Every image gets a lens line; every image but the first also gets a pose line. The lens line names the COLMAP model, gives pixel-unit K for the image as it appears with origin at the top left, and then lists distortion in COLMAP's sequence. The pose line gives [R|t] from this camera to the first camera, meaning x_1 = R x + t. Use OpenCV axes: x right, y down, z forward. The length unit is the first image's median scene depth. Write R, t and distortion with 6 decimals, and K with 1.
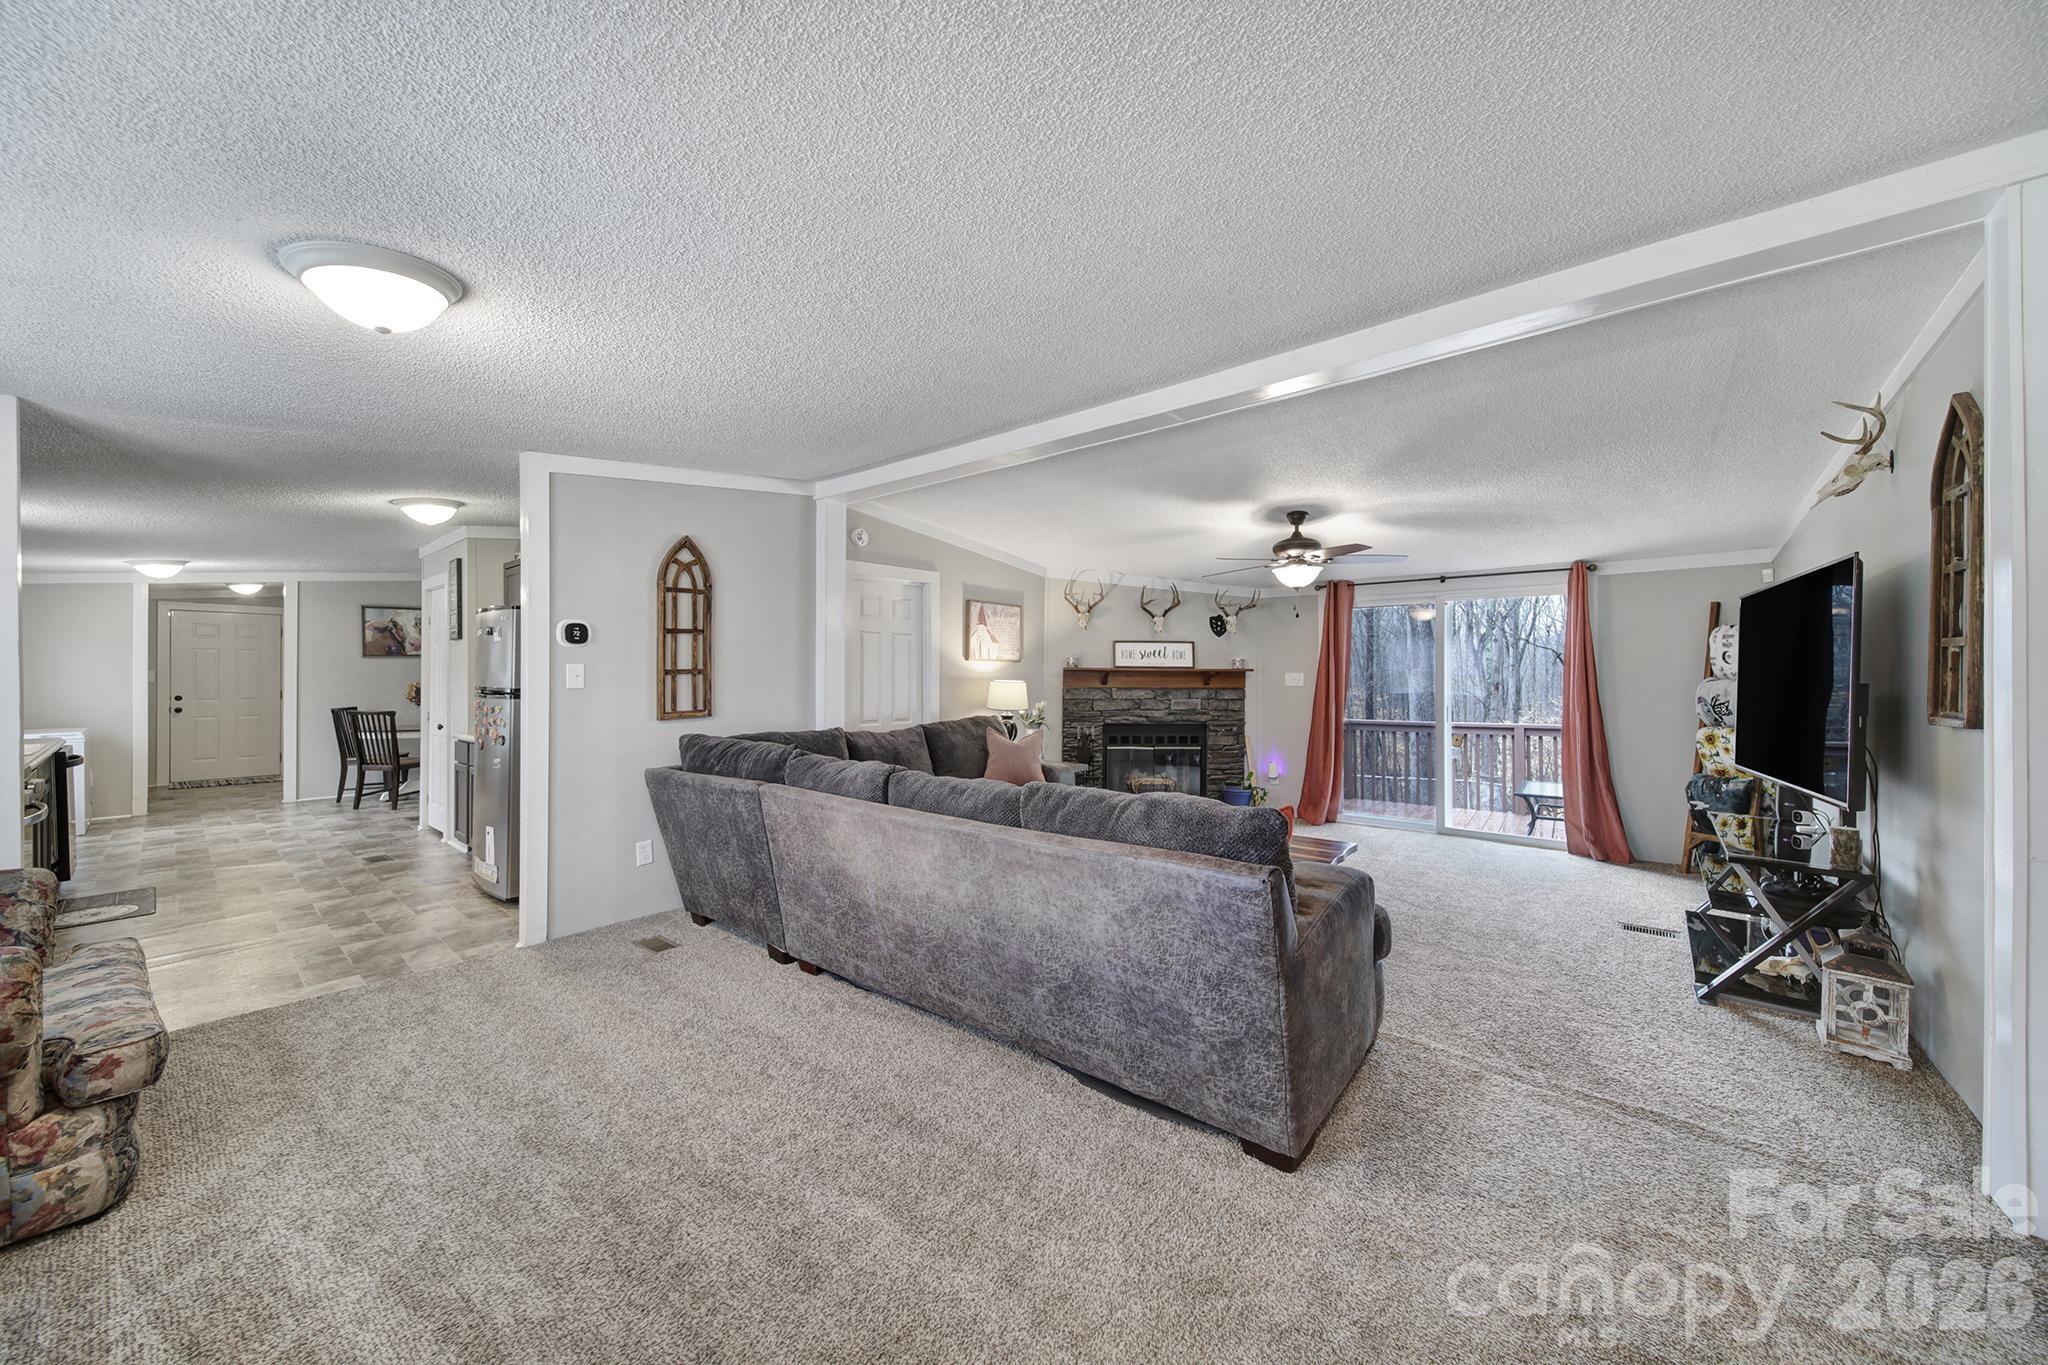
lens RADIAL K [[727.3, 0, 1029.0], [0, 727.3, 675.8], [0, 0, 1]] dist [0.000427, -0.000863]
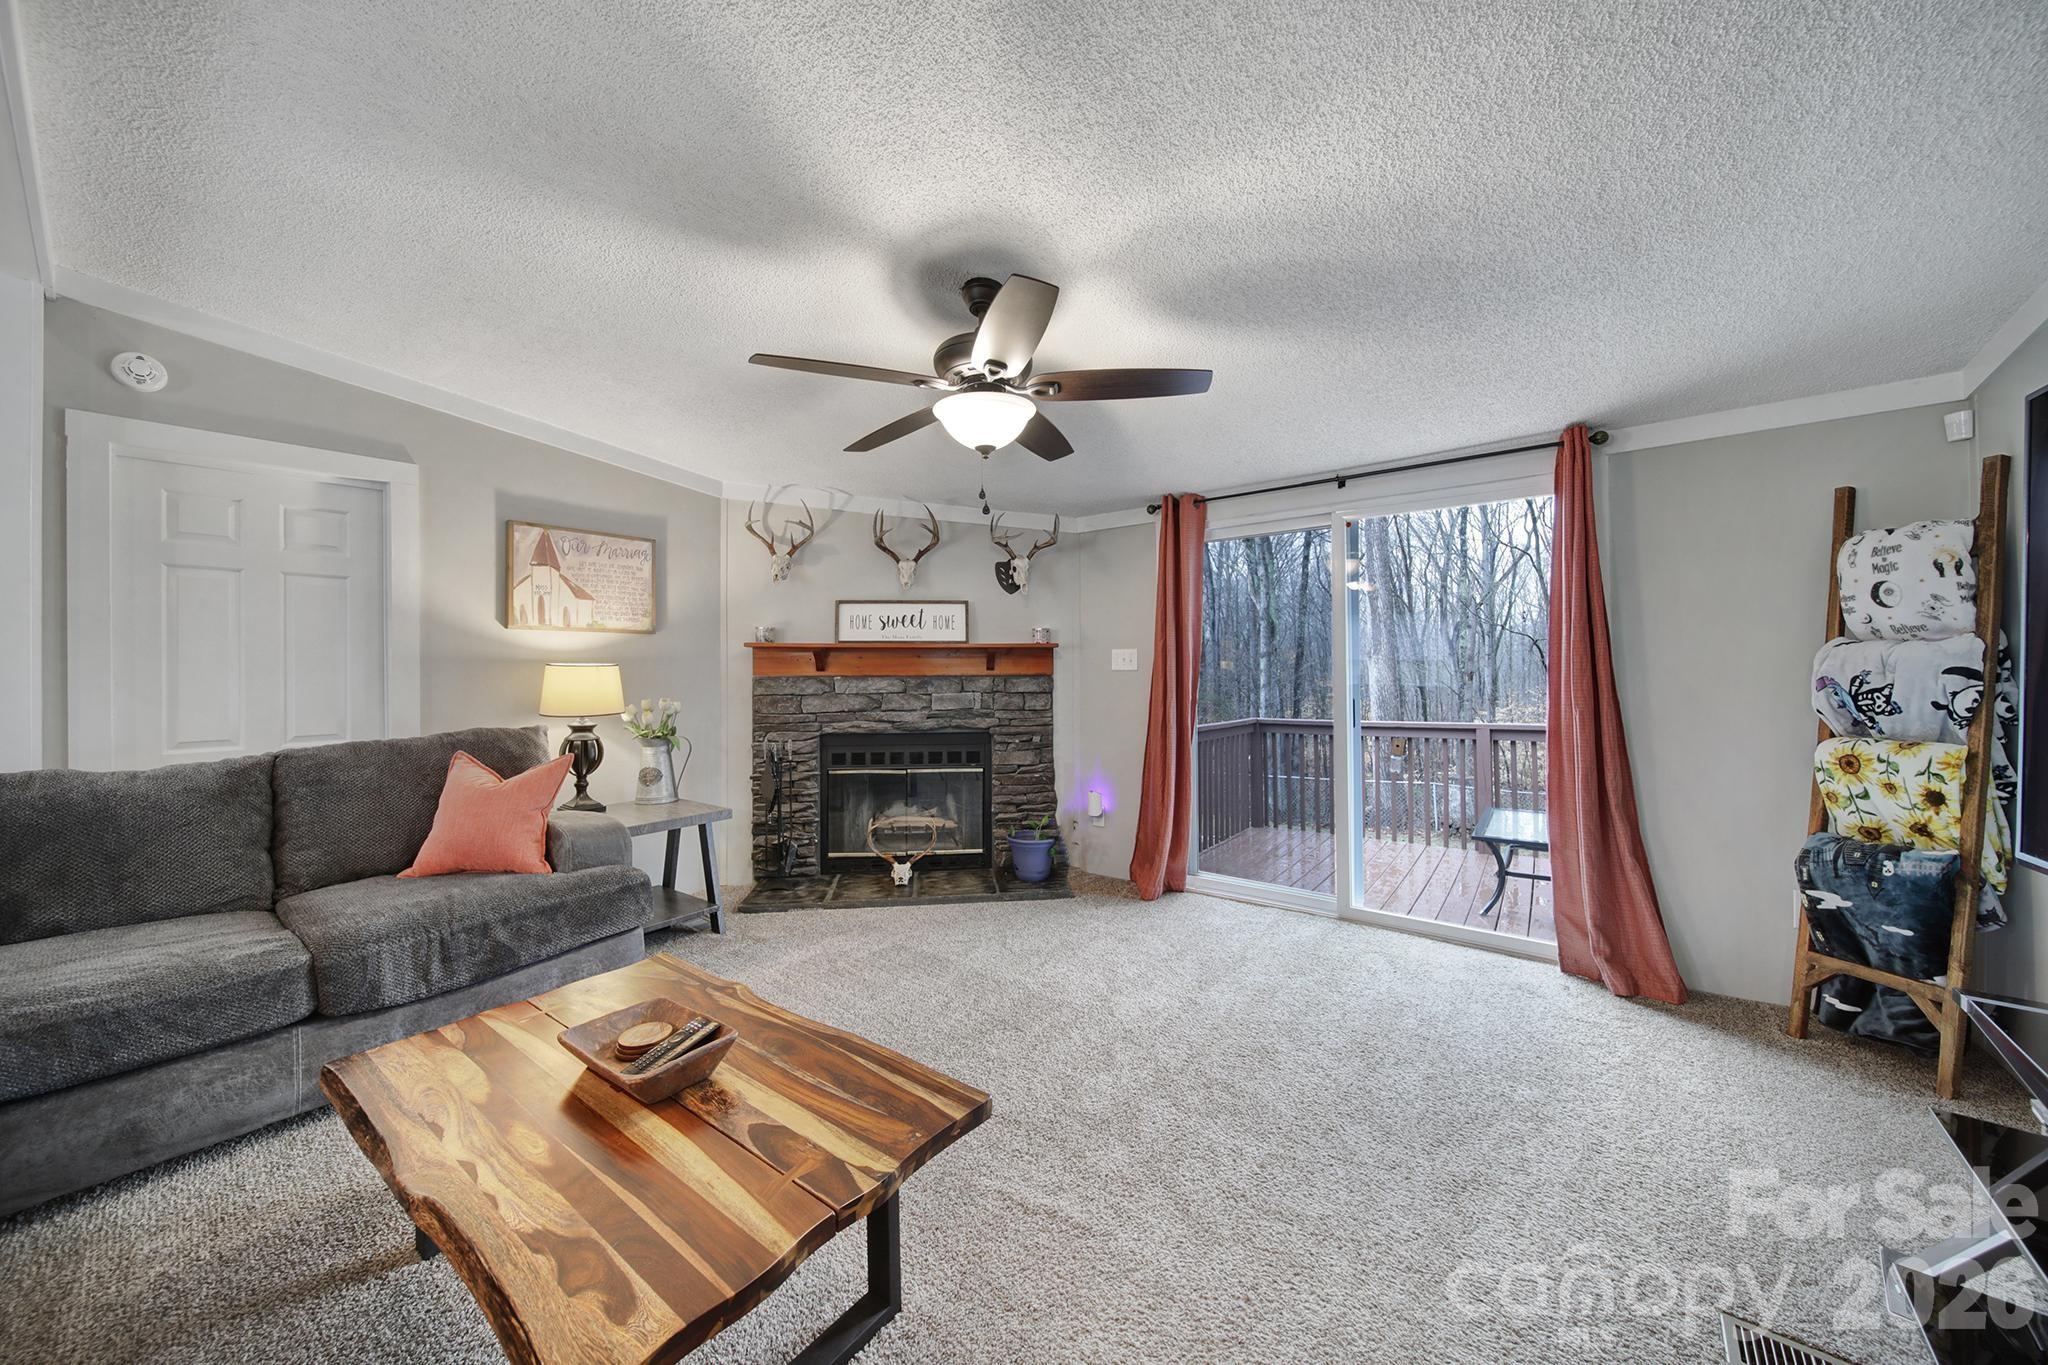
lens RADIAL K [[727.3, 0, 1030.6], [0, 727.3, 669.0], [0, 0, 1]] dist [0.000427, -0.000863]
pose [[0.999702, -0.009780, 0.022356, 0.280425], [0.009851, 0.999947, -0.003060, 0.014770], [-0.022325, 0.003280, 0.999745, 0.388195]]
